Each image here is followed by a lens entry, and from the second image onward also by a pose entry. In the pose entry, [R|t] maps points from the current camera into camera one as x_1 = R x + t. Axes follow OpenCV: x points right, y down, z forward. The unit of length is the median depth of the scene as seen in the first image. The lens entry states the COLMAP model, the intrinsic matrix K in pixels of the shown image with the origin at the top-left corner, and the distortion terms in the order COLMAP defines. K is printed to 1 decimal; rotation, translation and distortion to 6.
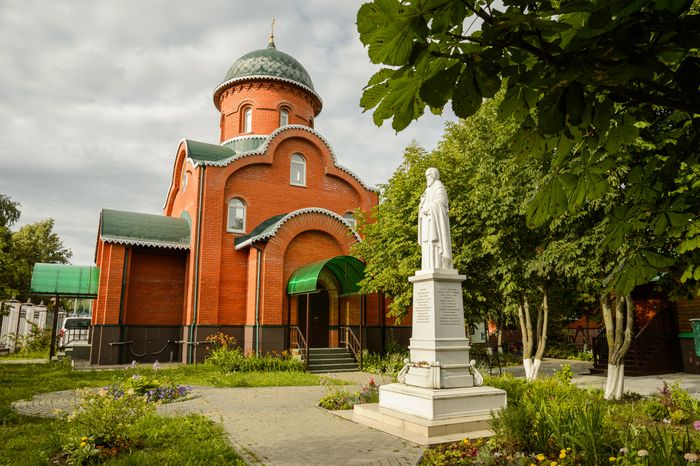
lens RADIAL K [[471.7, 0, 349.5], [0, 471.7, 229.2], [0, 0, 1]] dist [-0.045405, 0.008510]
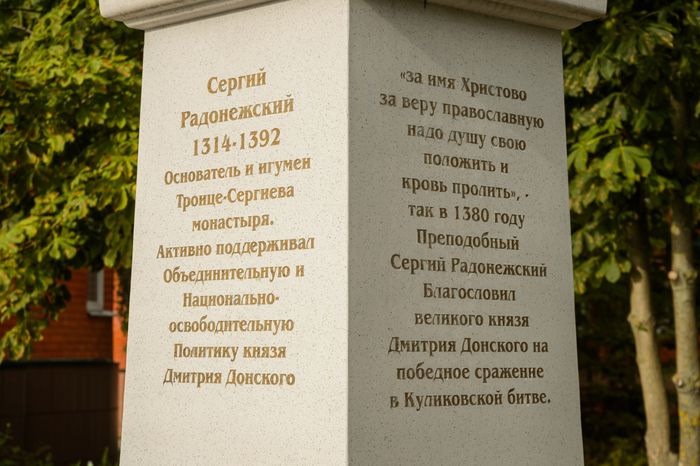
lens RADIAL K [[1661.8, 0, 348.3], [0, 1661.8, 231.5], [0, 0, 1]] dist [0.175964, 0.000000]
pose [[0.956861, 0.020679, 0.289811, 0.041992], [-0.058787, 0.990612, 0.123414, 0.067399], [-0.284538, -0.135127, 0.949094, 0.371501]]
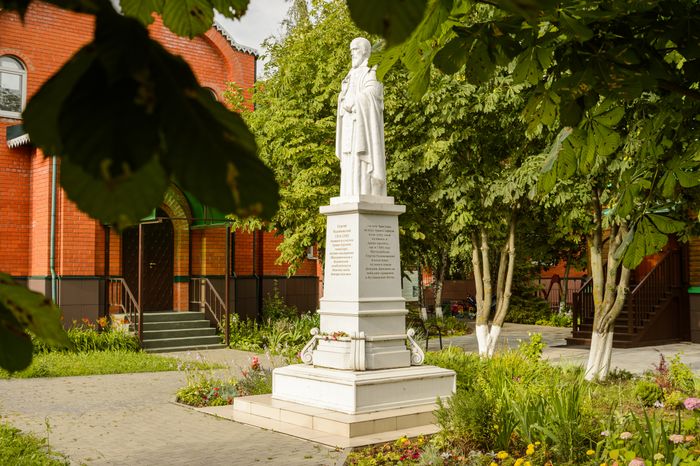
lens RADIAL K [[794.8, 0, 366.4], [0, 794.8, 222.1], [0, 0, 1]] dist [-0.036690, 0.000000]
pose [[0.976264, 0.010099, 0.216350, -0.031406], [-0.040029, 0.990117, 0.134410, -0.017506], [-0.212855, -0.139880, 0.967019, -0.053098]]
